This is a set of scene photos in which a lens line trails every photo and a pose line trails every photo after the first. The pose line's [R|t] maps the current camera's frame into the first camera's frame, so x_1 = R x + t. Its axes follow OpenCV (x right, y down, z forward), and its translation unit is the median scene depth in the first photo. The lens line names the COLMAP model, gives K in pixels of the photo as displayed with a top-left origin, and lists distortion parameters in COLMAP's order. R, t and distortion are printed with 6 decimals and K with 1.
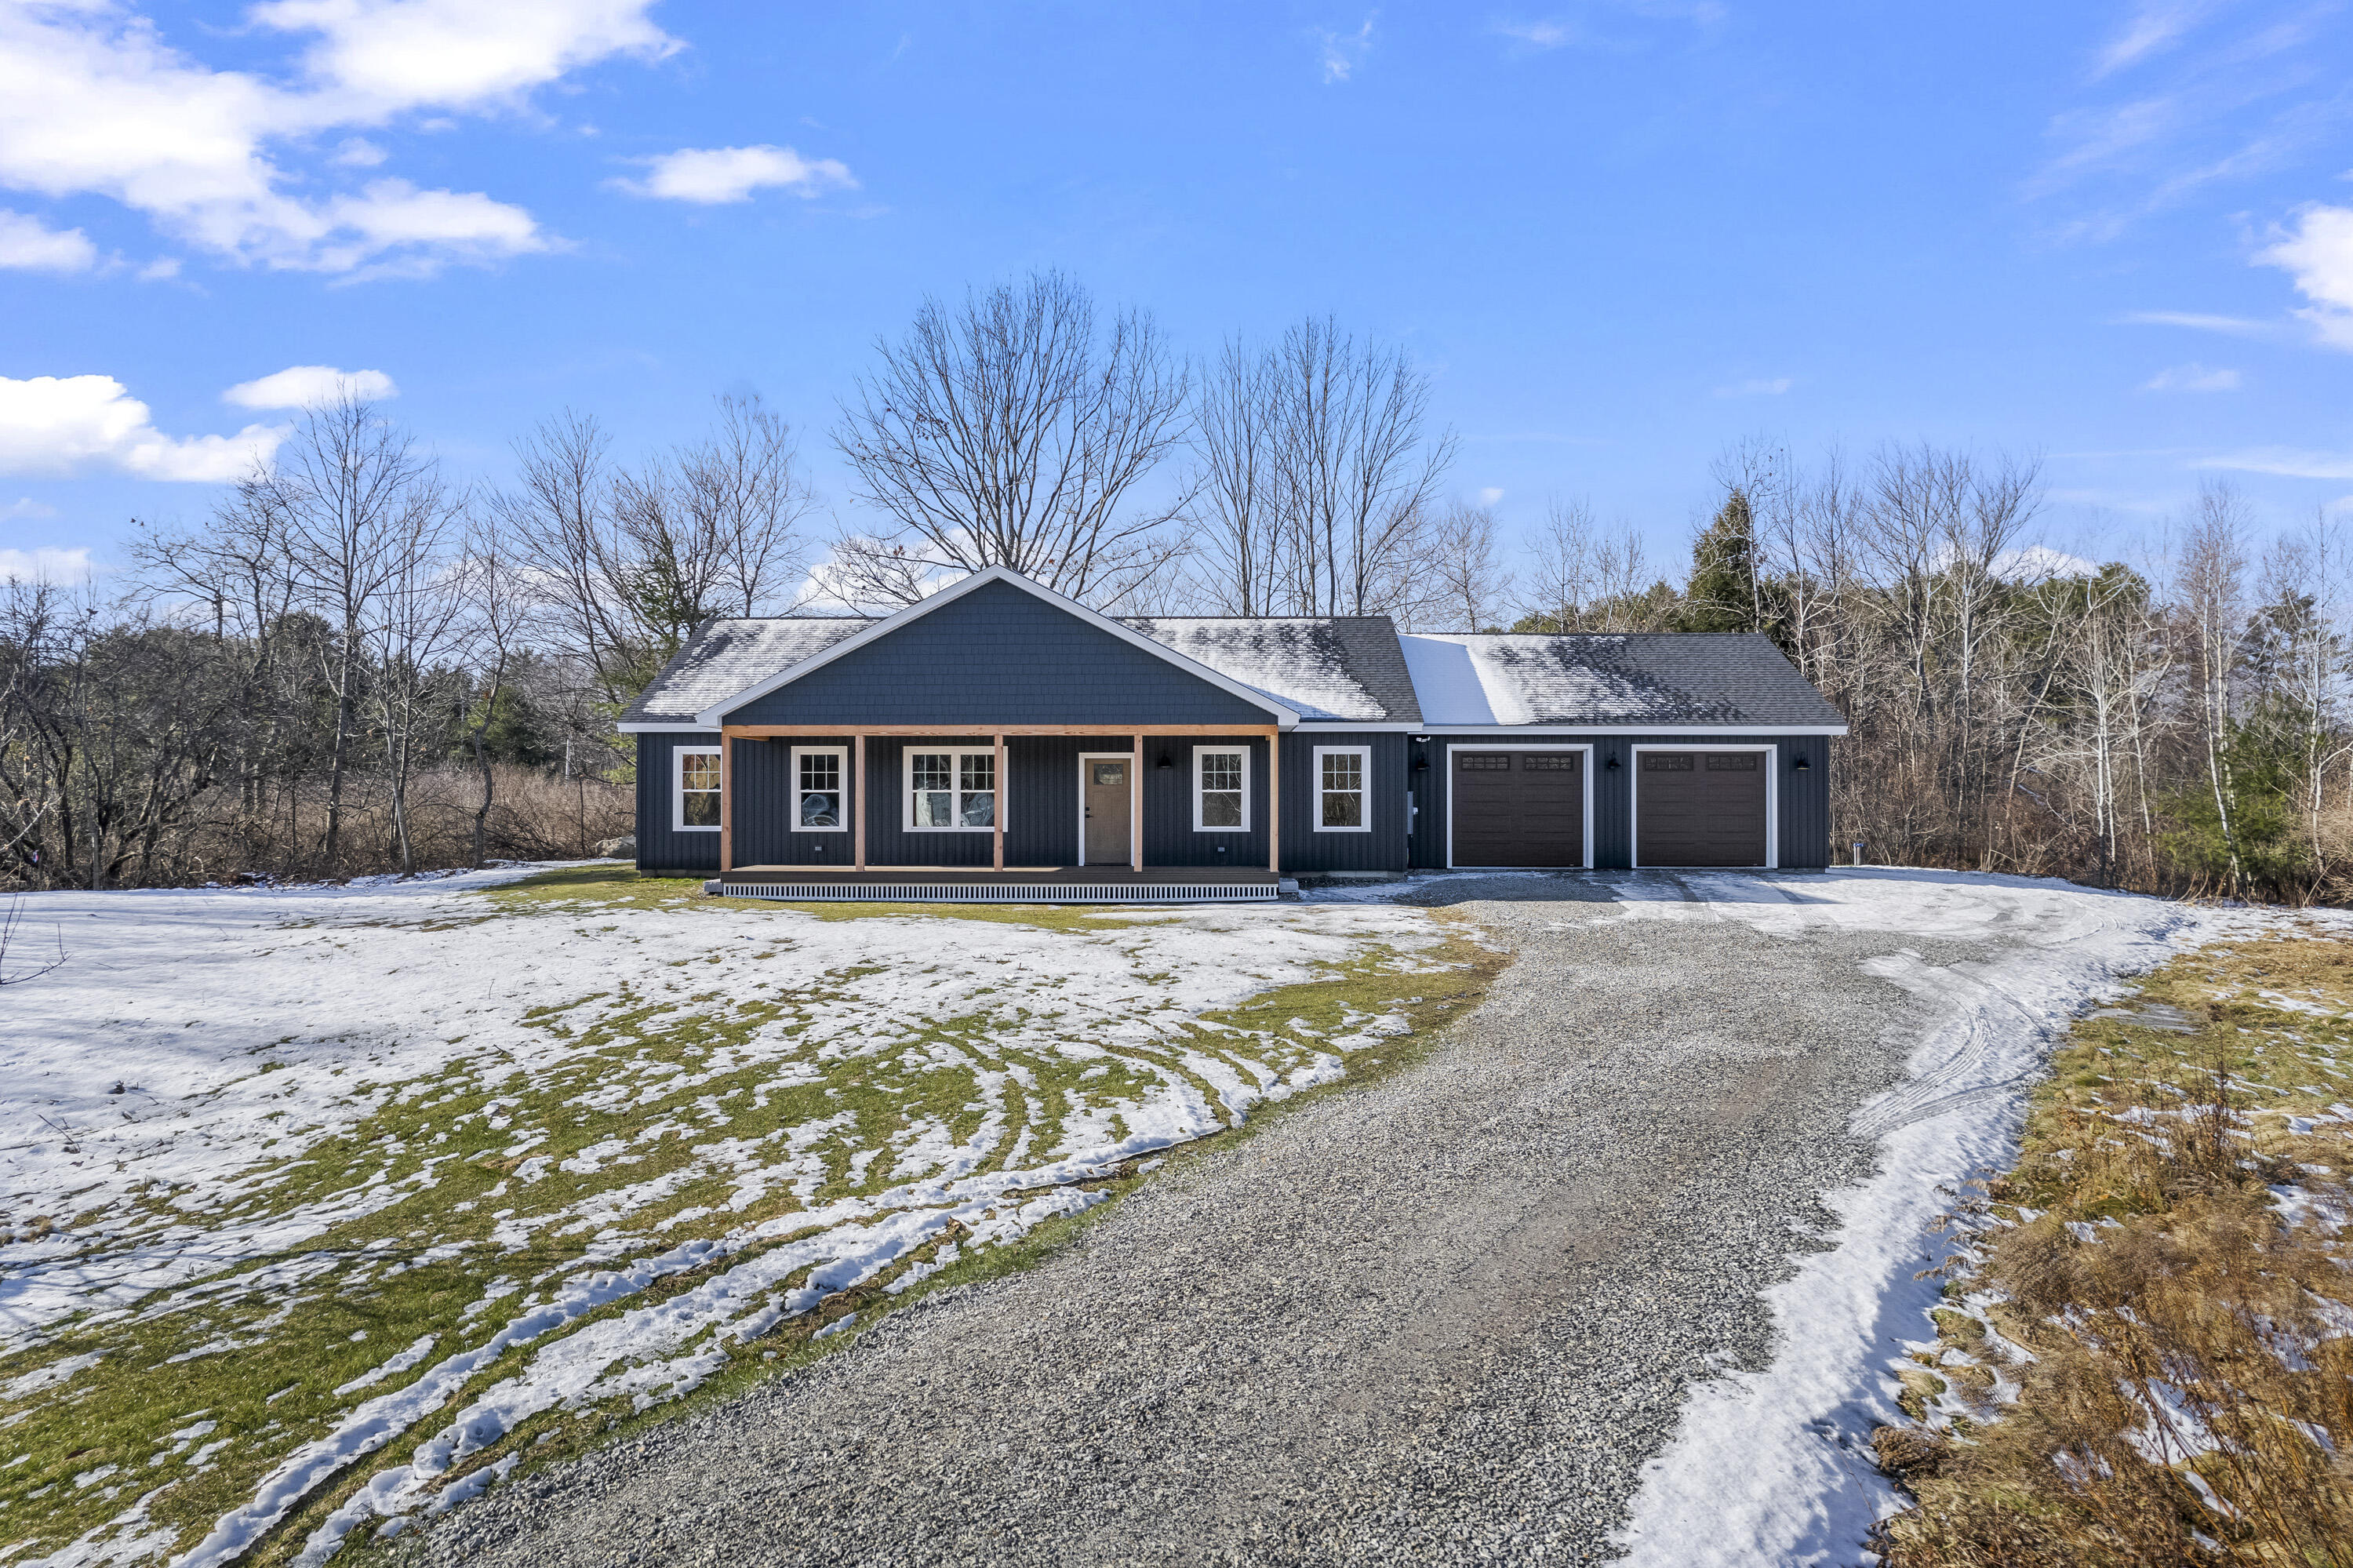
lens RADIAL K [[1504.5, 0, 1189.5], [0, 1504.5, 806.1], [0, 0, 1]] dist [-0.043205, 0.022467]
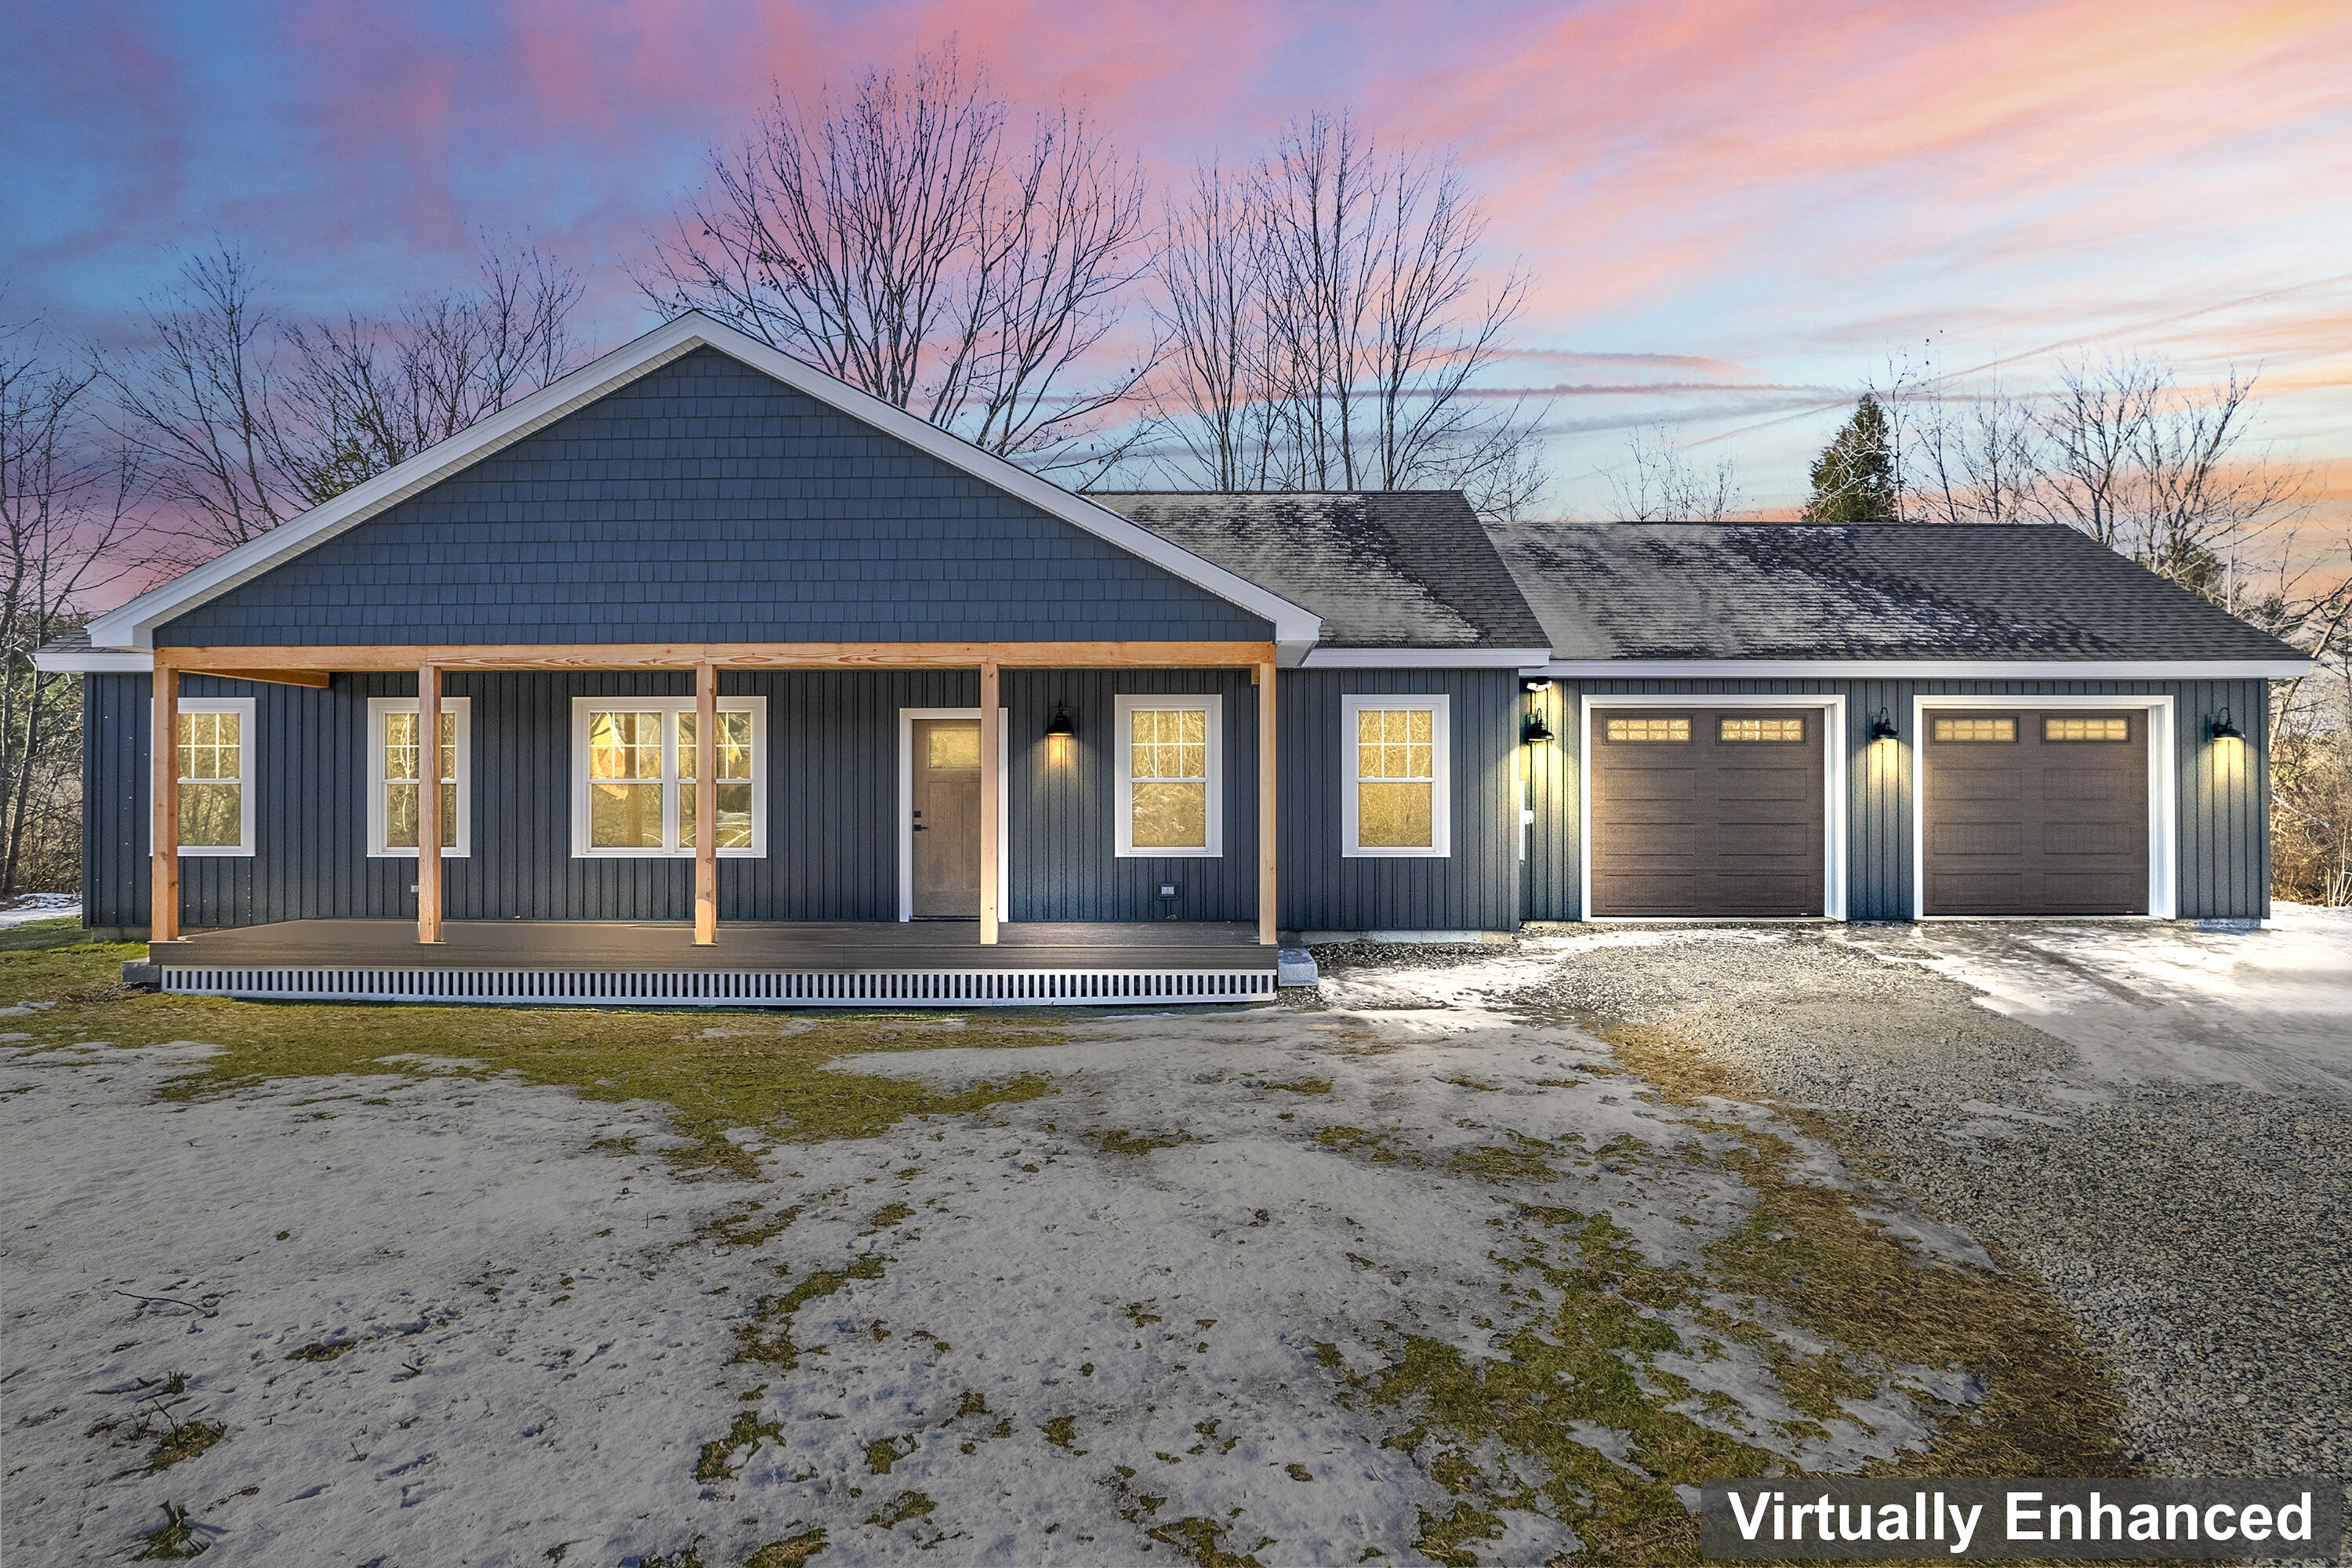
lens RADIAL K [[1503.8, 0, 1186.9], [0, 1503.8, 792.6], [0, 0, 1]] dist [-0.043205, 0.022467]
pose [[0.999993, -0.001158, 0.003517, 0.024972], [0.001181, 0.999977, -0.006651, -0.002020], [-0.003509, 0.006656, 0.999972, 0.451702]]
